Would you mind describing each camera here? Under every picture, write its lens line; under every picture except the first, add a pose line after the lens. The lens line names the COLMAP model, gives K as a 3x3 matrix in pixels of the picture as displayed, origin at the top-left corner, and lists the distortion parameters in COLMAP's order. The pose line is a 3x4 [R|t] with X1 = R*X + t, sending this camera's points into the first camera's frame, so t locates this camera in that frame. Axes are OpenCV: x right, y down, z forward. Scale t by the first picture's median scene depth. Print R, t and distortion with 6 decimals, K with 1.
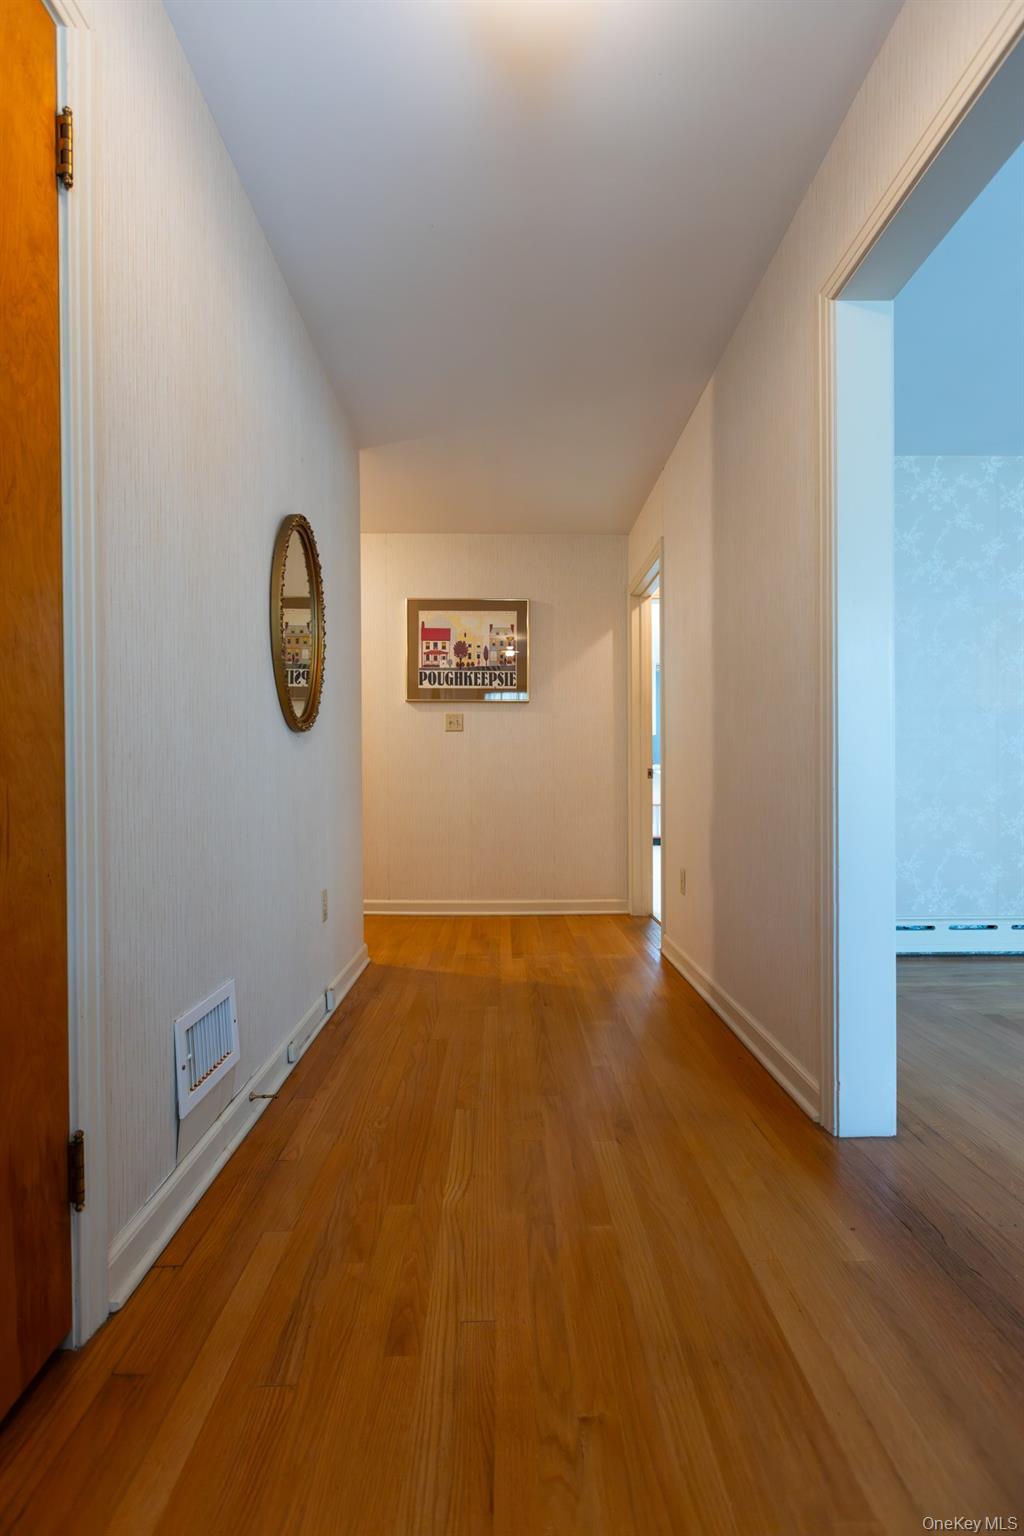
lens RADIAL K [[686.0, 0, 512.0], [0, 686.0, 768.0], [0, 0, 1]] dist [-0.000123, -0.000071]
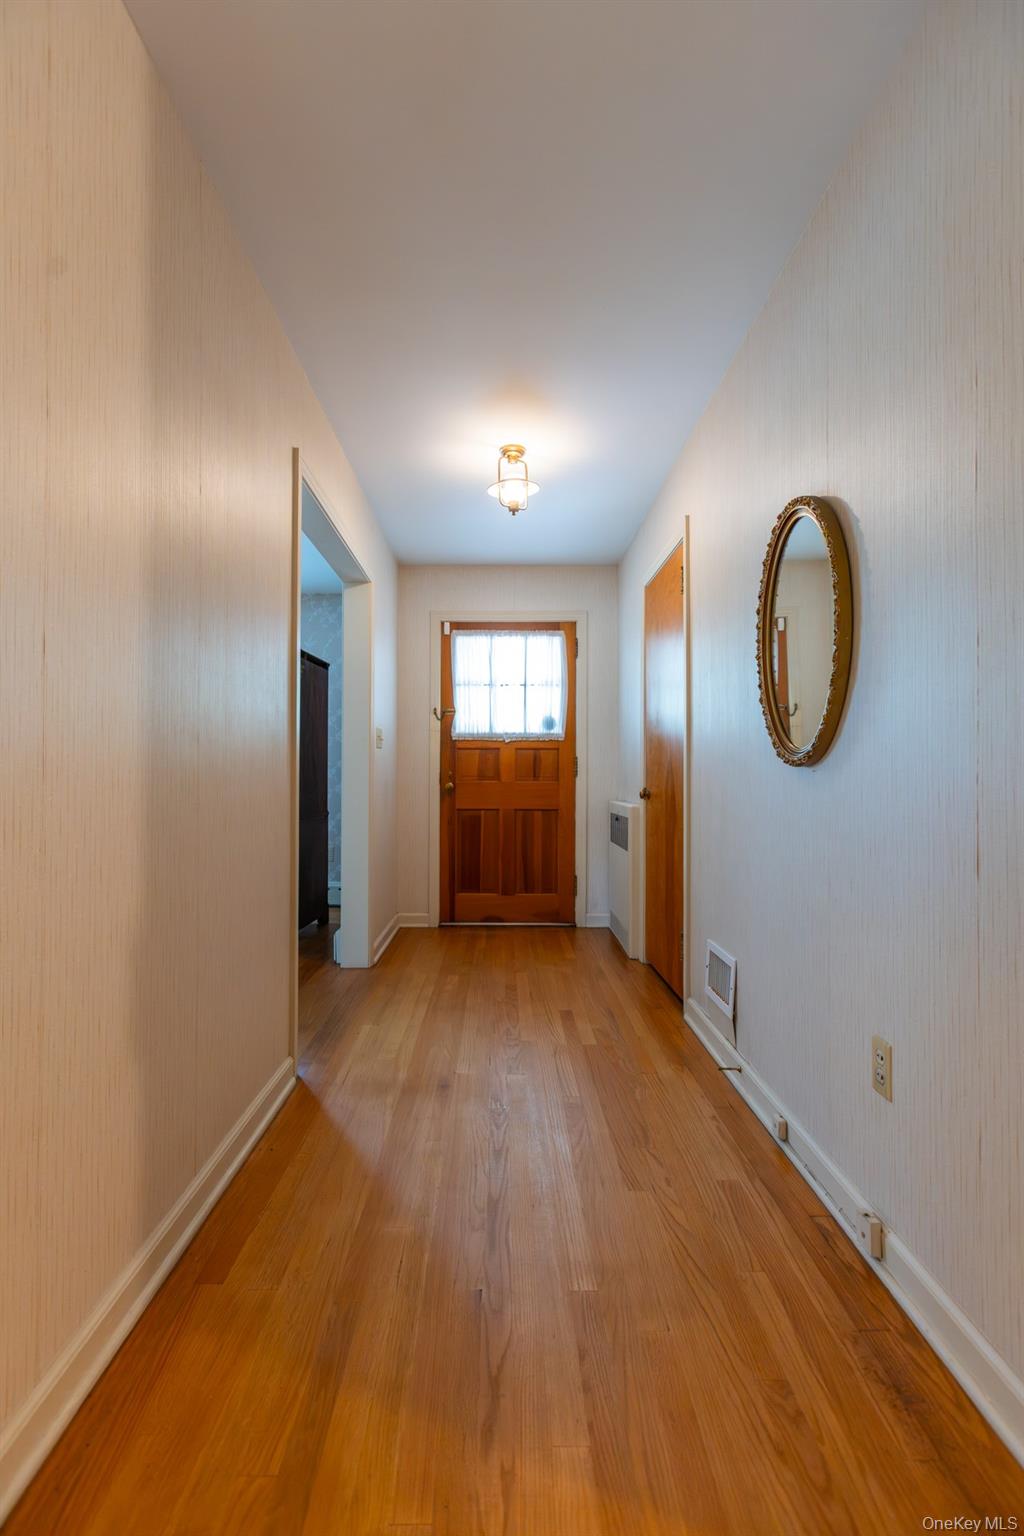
lens RADIAL K [[686.0, 0, 512.0], [0, 686.0, 768.0], [0, 0, 1]] dist [-0.000123, -0.000071]
pose [[-0.999988, 0.004413, -0.002072, 0.026682], [0.004469, 0.999611, -0.027512, -0.028929], [0.001950, -0.027521, -0.999619, 1.694595]]
